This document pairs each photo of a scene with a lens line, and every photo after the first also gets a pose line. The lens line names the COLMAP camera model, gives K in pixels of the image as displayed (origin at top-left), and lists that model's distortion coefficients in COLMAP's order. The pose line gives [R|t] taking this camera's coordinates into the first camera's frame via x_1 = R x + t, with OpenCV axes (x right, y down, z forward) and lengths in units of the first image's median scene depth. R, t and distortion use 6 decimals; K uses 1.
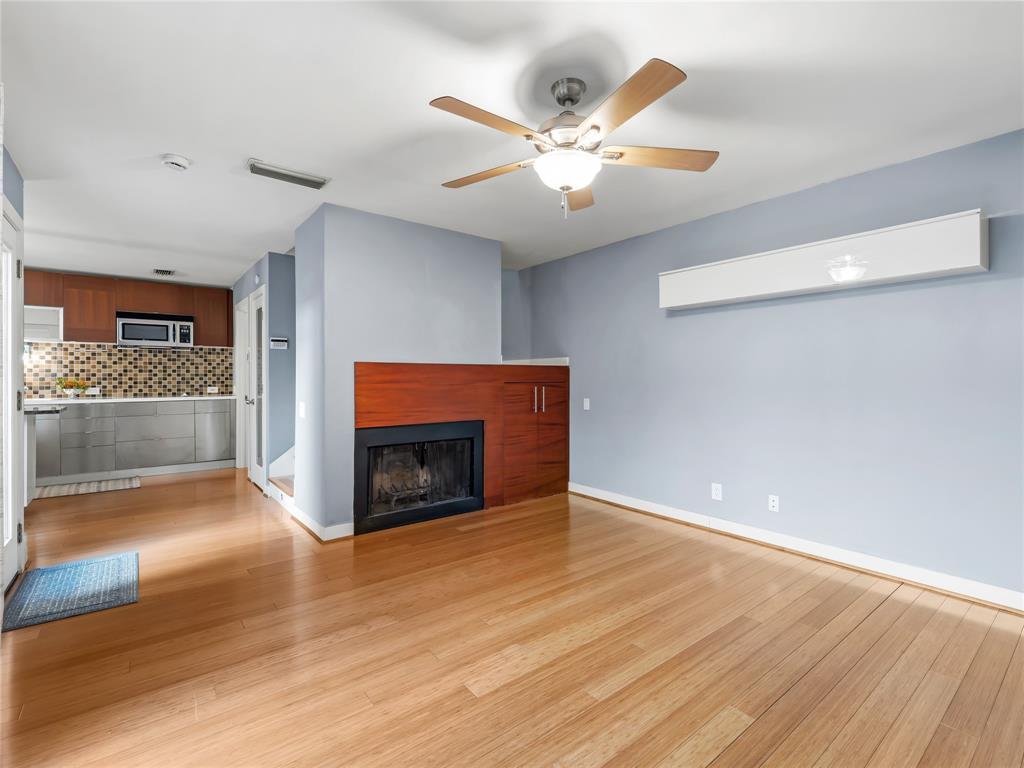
lens RADIAL K [[476.8, 0, 512.6], [0, 476.8, 377.2], [0, 0, 1]] dist [0.009407, -0.003892]
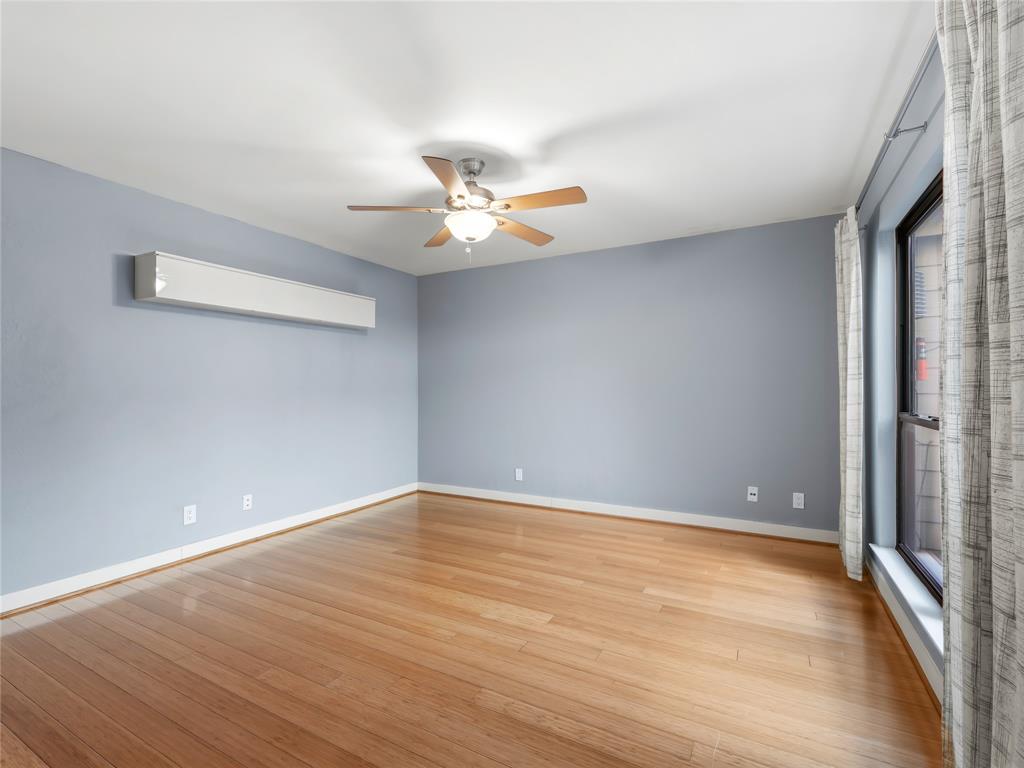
lens RADIAL K [[476.8, 0, 505.3], [0, 476.8, 383.2], [0, 0, 1]] dist [0.009407, -0.003892]
pose [[-0.384078, 0.006269, 0.923279, -0.421433], [0.000706, 0.999979, -0.006496, -0.000120], [-0.923300, -0.001843, -0.384074, 0.536314]]
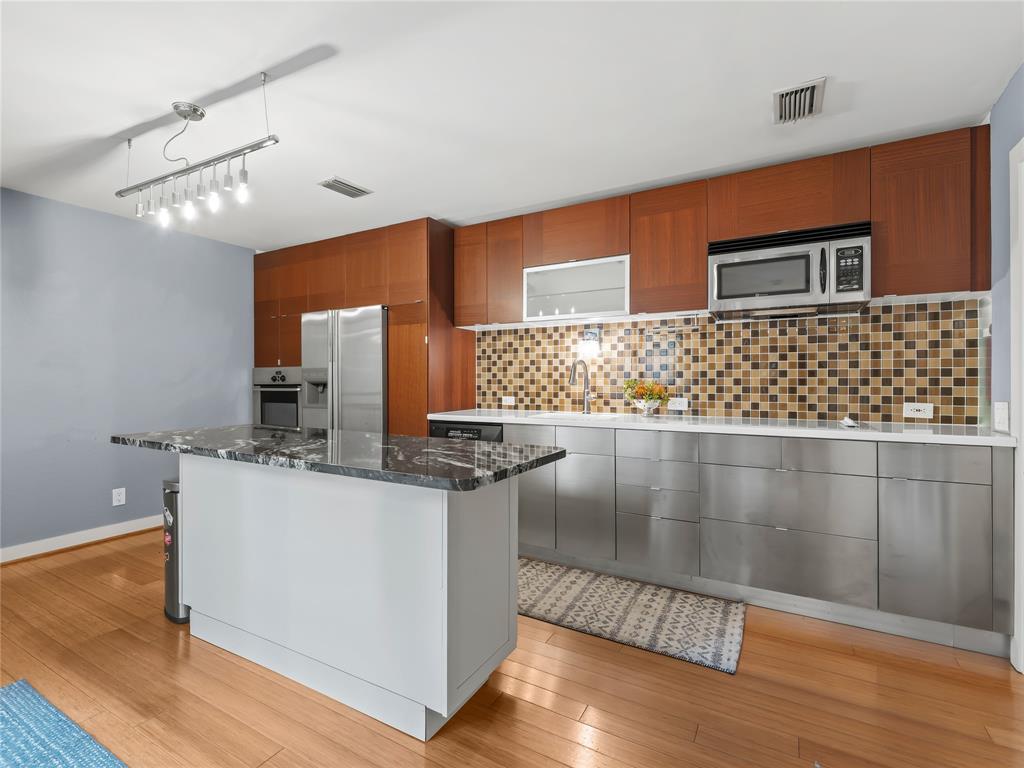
lens RADIAL K [[476.8, 0, 510.2], [0, 476.8, 382.9], [0, 0, 1]] dist [0.009407, -0.003892]
pose [[0.374169, 0.005100, -0.927346, -0.466160], [0.001625, 0.999980, 0.006155, 0.001152], [0.927359, -0.003810, 0.374154, 0.652472]]
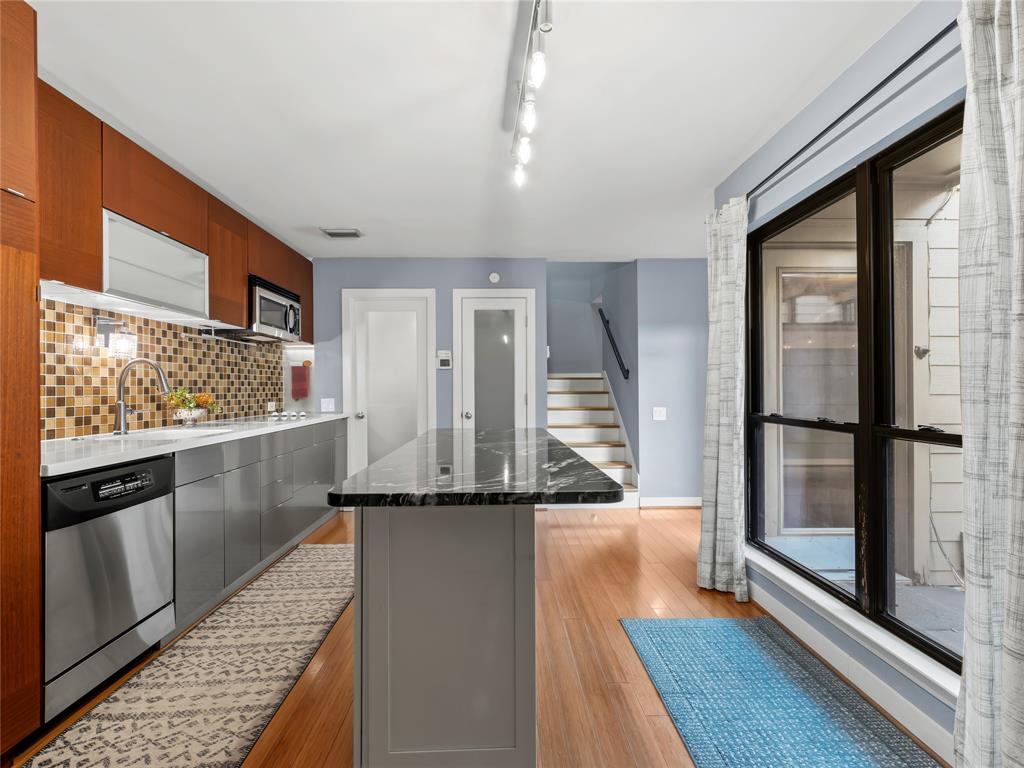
lens RADIAL K [[476.8, 0, 503.0], [0, 476.8, 385.9], [0, 0, 1]] dist [0.009407, -0.003892]
pose [[0.614849, 0.002488, 0.788641, -1.137082], [0.001934, 0.999987, -0.004662, 0.002109], [-0.788643, 0.004392, 0.614836, 0.412246]]
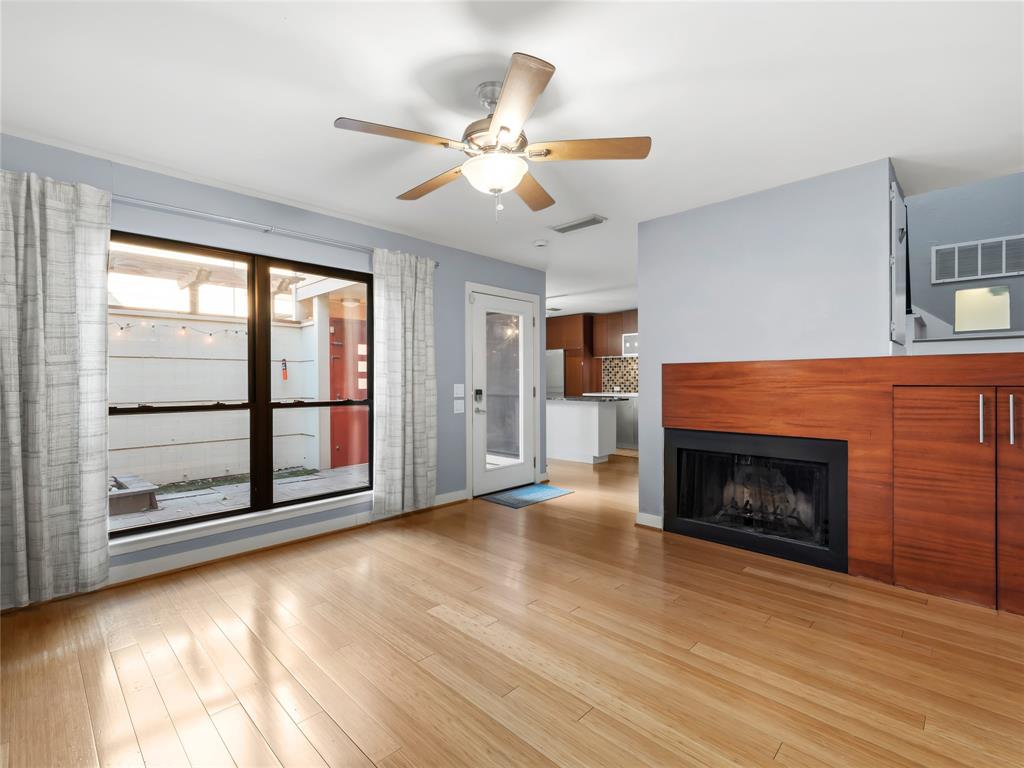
lens RADIAL K [[476.8, 0, 503.0], [0, 476.8, 381.1], [0, 0, 1]] dist [0.009407, -0.003892]
pose [[0.120633, 0.001162, -0.992696, 0.425584], [0.004816, 0.999987, 0.001756, 0.001602], [0.992685, -0.004992, 0.120626, 0.339820]]
